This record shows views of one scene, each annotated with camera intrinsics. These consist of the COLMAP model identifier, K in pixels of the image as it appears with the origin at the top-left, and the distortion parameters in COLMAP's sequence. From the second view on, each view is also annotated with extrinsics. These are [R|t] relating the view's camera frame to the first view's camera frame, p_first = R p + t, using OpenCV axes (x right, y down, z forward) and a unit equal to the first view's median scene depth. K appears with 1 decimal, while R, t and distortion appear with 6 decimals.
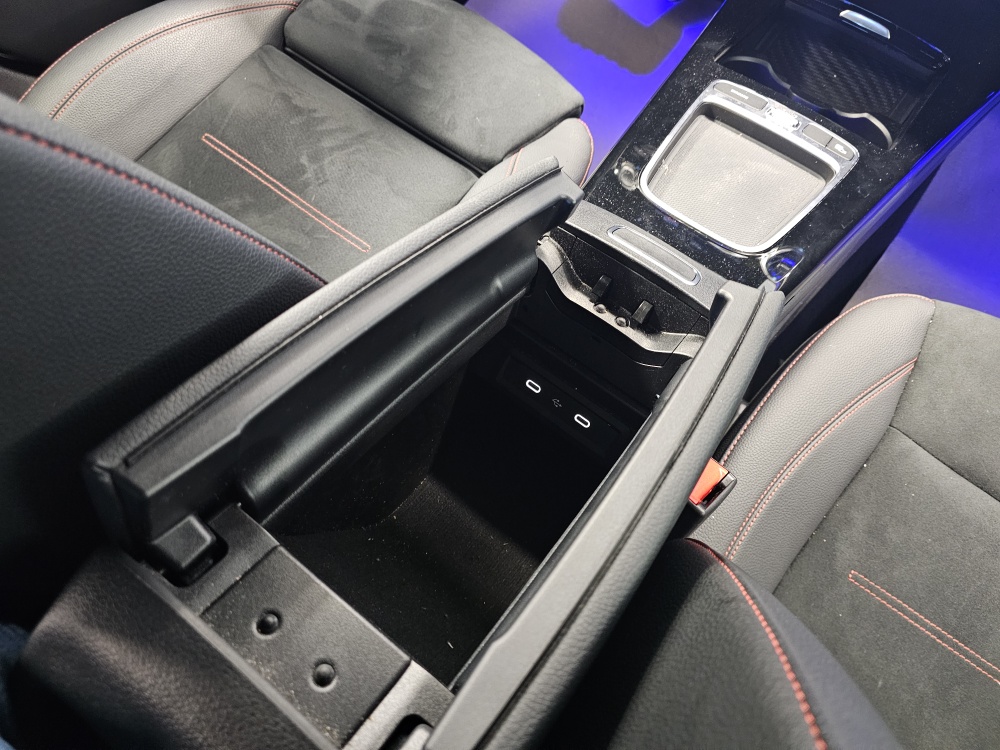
lens RADIAL K [[682.2, 0, 500.5], [0, 682.2, 357.8], [0, 0, 1]] dist [0.054296, -0.063542]
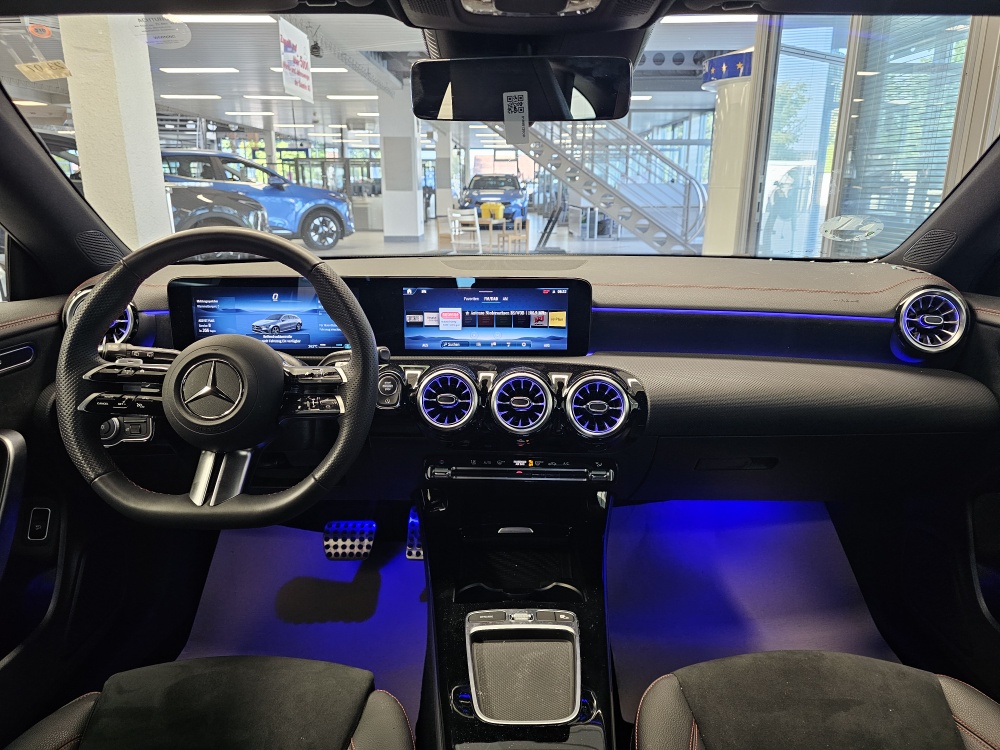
lens RADIAL K [[678.8, 0, 498.5], [0, 678.8, 365.7], [0, 0, 1]] dist [0.056404, -0.071084]
pose [[0.792688, -0.285742, 0.538514, -0.207367], [0.562829, 0.682440, -0.466368, -0.051297], [-0.234243, 0.672776, 0.701786, -0.294404]]
